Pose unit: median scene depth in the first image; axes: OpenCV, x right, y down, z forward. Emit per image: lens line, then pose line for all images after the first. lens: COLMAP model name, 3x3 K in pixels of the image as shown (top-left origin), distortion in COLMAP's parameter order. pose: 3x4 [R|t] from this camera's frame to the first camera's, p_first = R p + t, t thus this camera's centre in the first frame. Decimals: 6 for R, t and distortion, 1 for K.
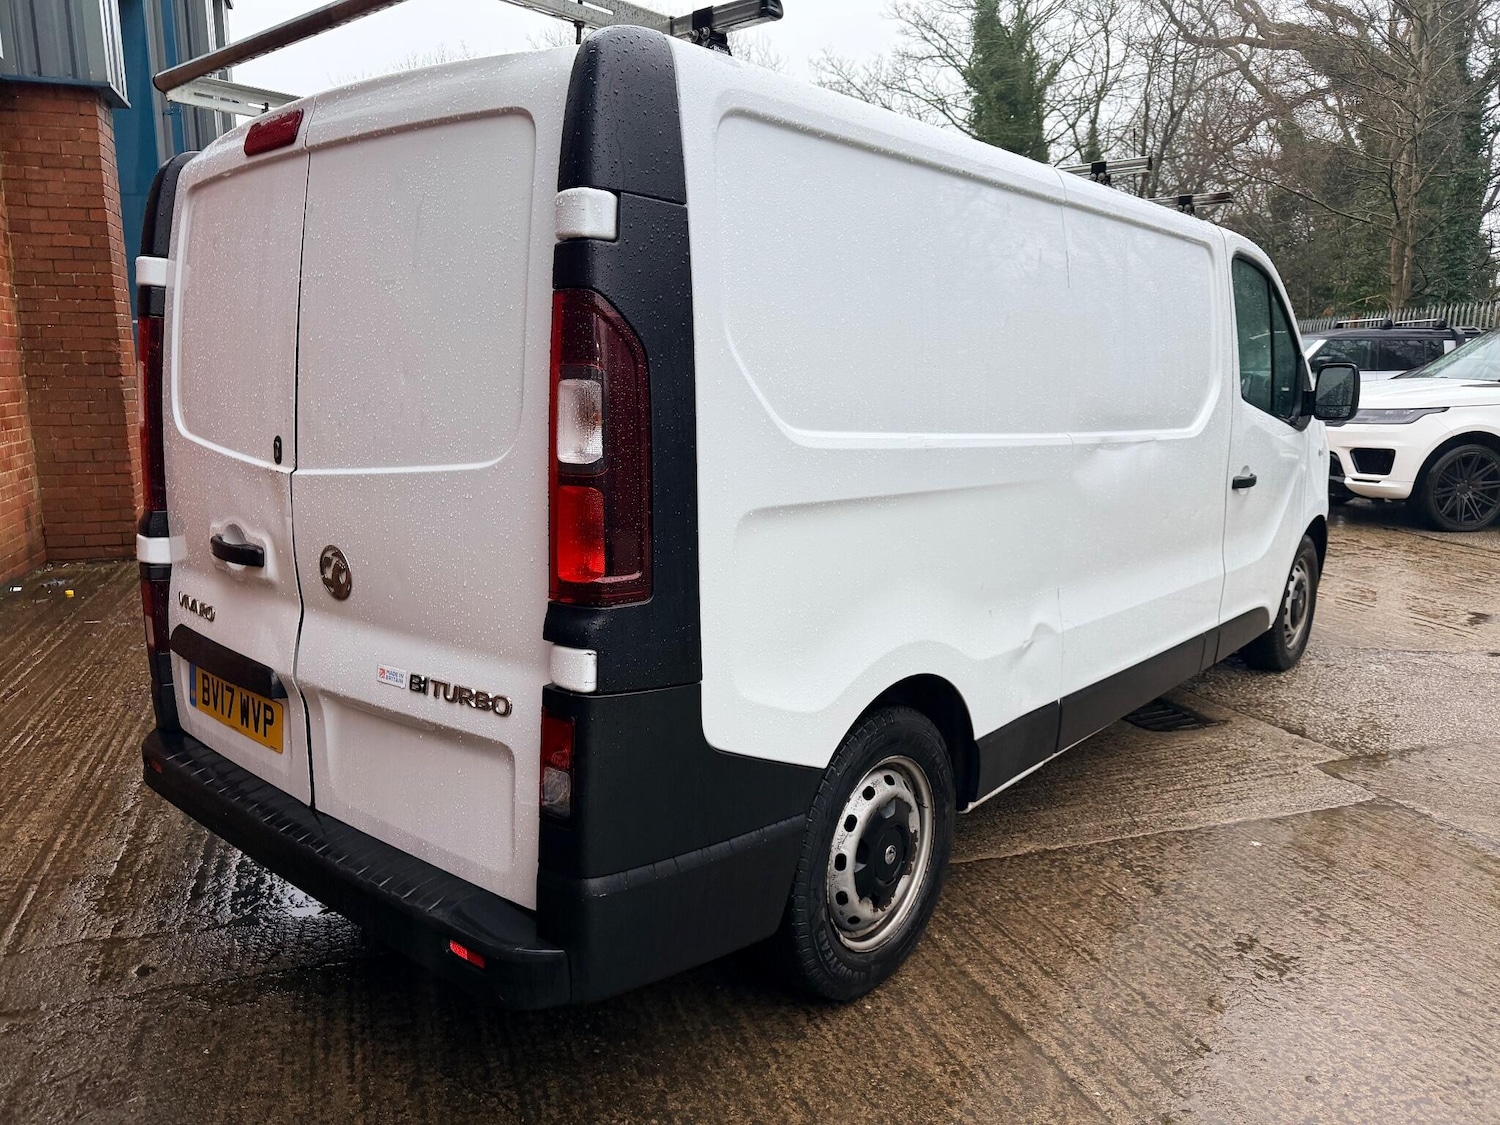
lens RADIAL K [[1059.7, 0, 748.3], [0, 1059.7, 565.2], [0, 0, 1]] dist [0.025839, -0.034311]
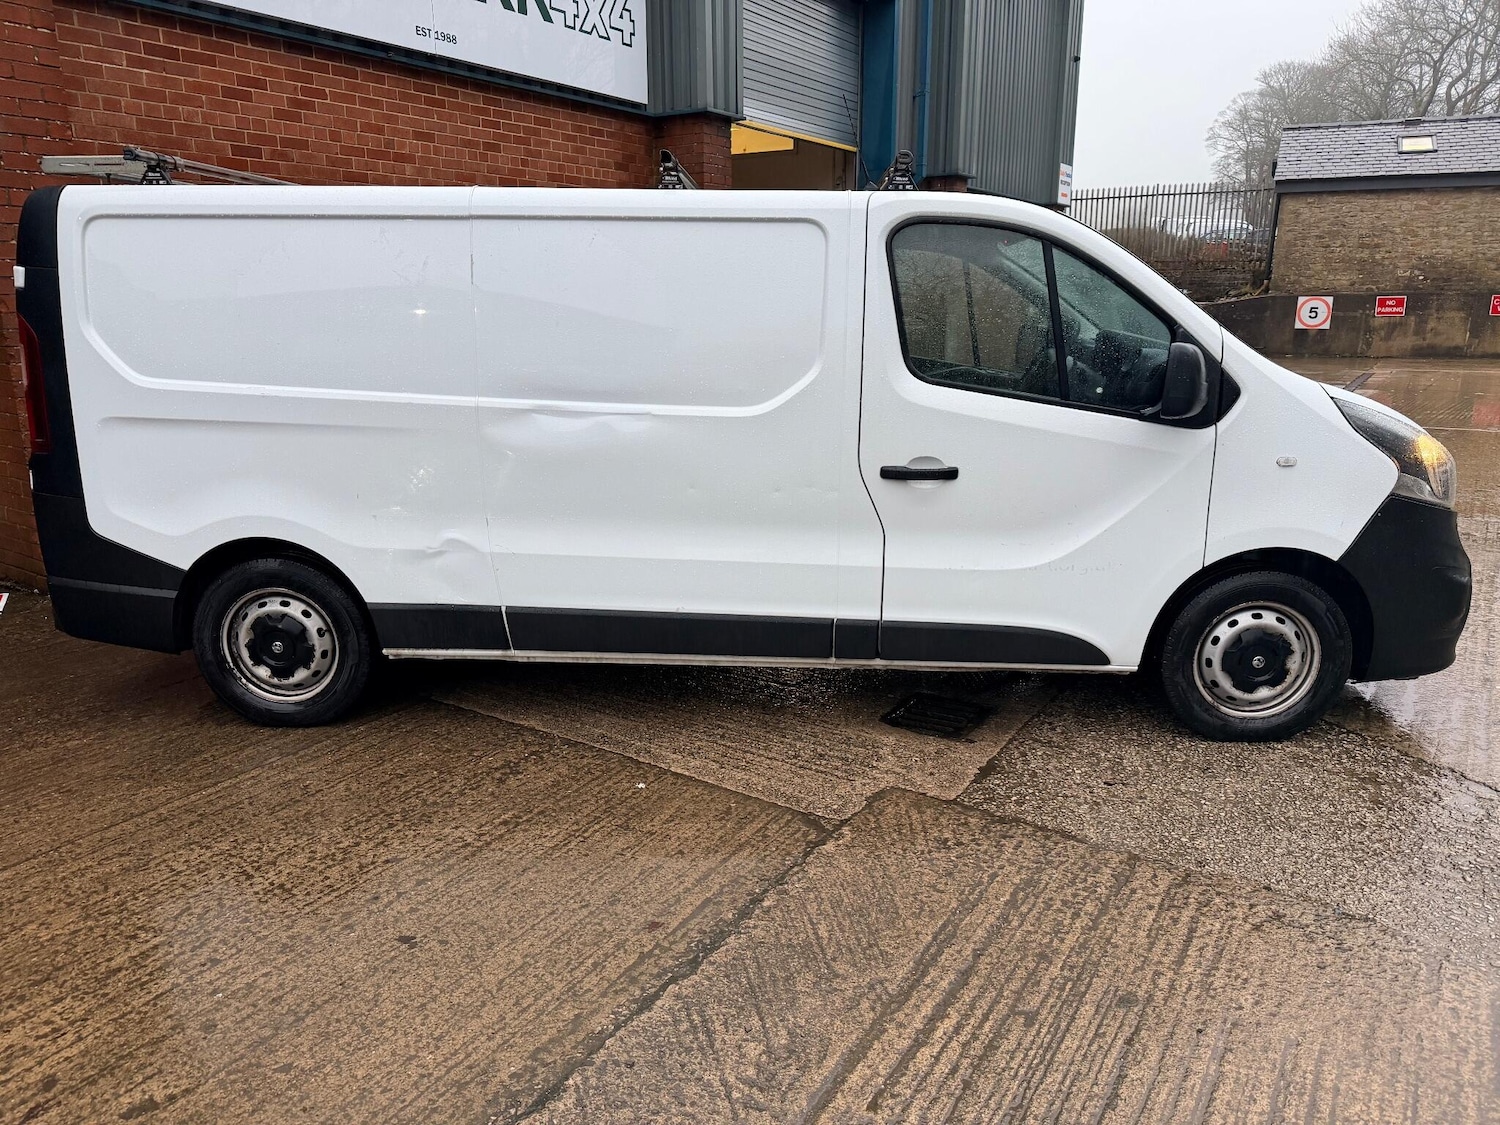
lens RADIAL K [[1059.7, 0, 755.2], [0, 1059.7, 556.1], [0, 0, 1]] dist [0.025839, -0.034311]
pose [[0.621483, 0.184559, -0.761378, 1.527266], [-0.141771, 0.982304, 0.122390, -0.140210], [0.770493, 0.031878, 0.636651, 0.445869]]
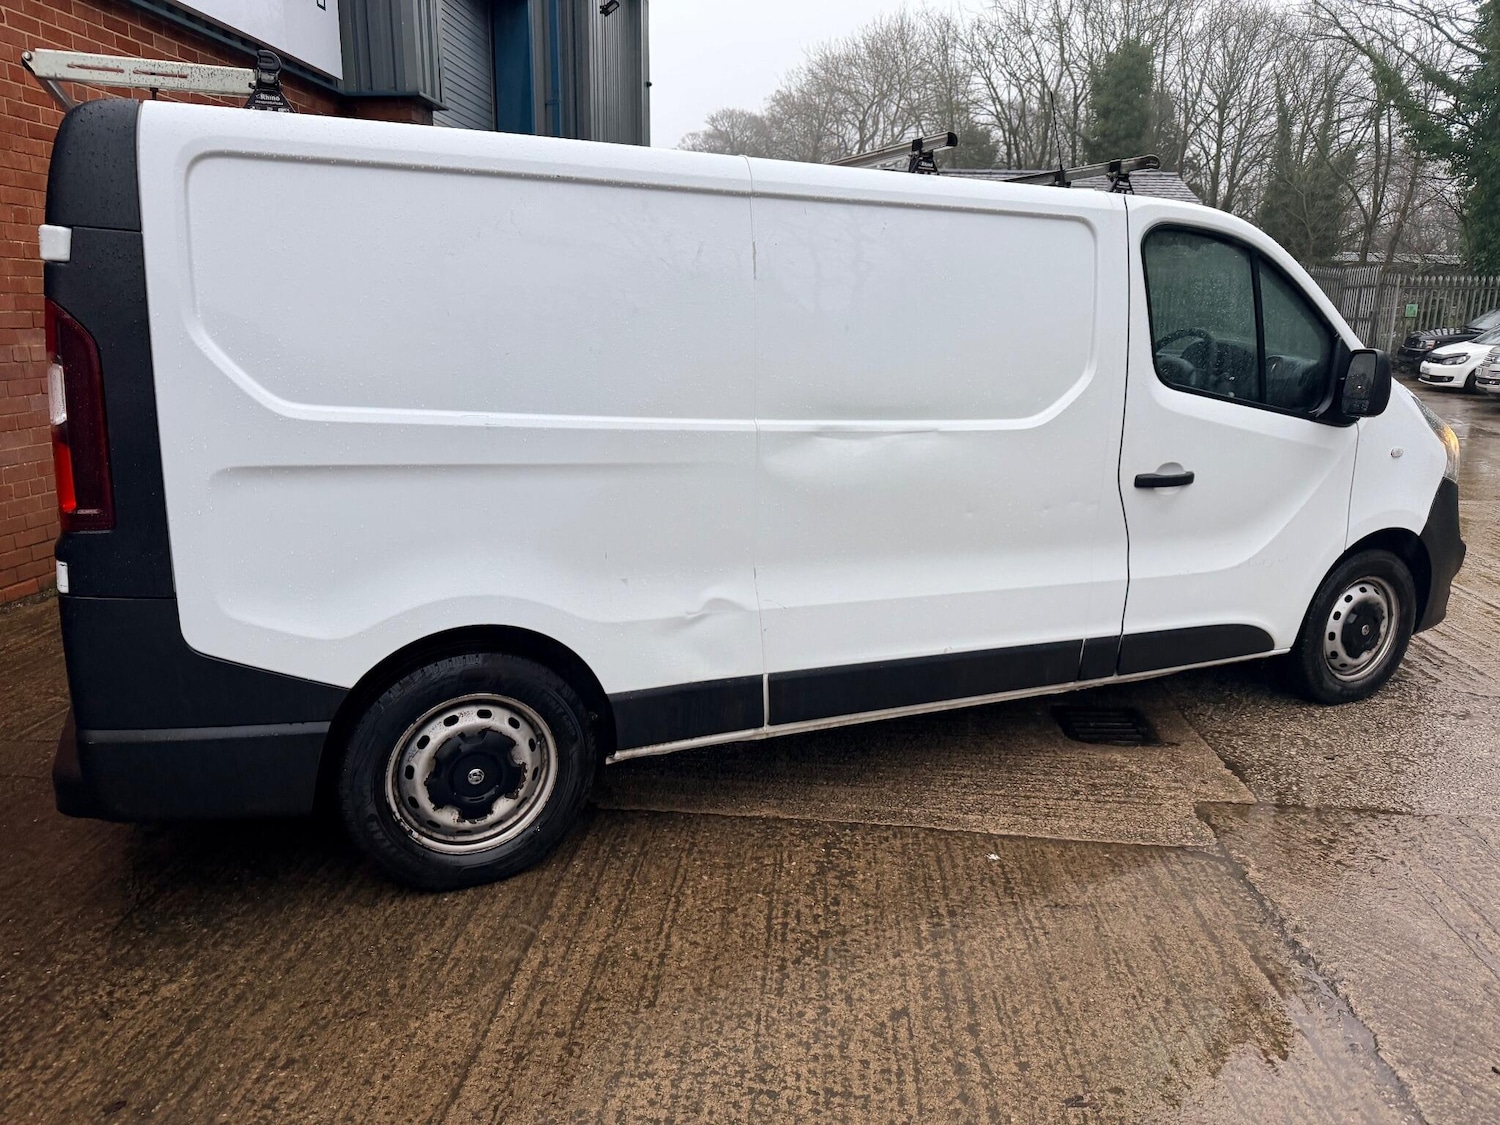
lens RADIAL K [[1059.7, 0, 757.0], [0, 1059.7, 559.8], [0, 0, 1]] dist [0.025839, -0.034311]
pose [[0.914999, 0.099310, -0.391042, 0.717829], [-0.085093, 0.994932, 0.053566, -0.042796], [0.394380, -0.015738, 0.918813, 0.051106]]
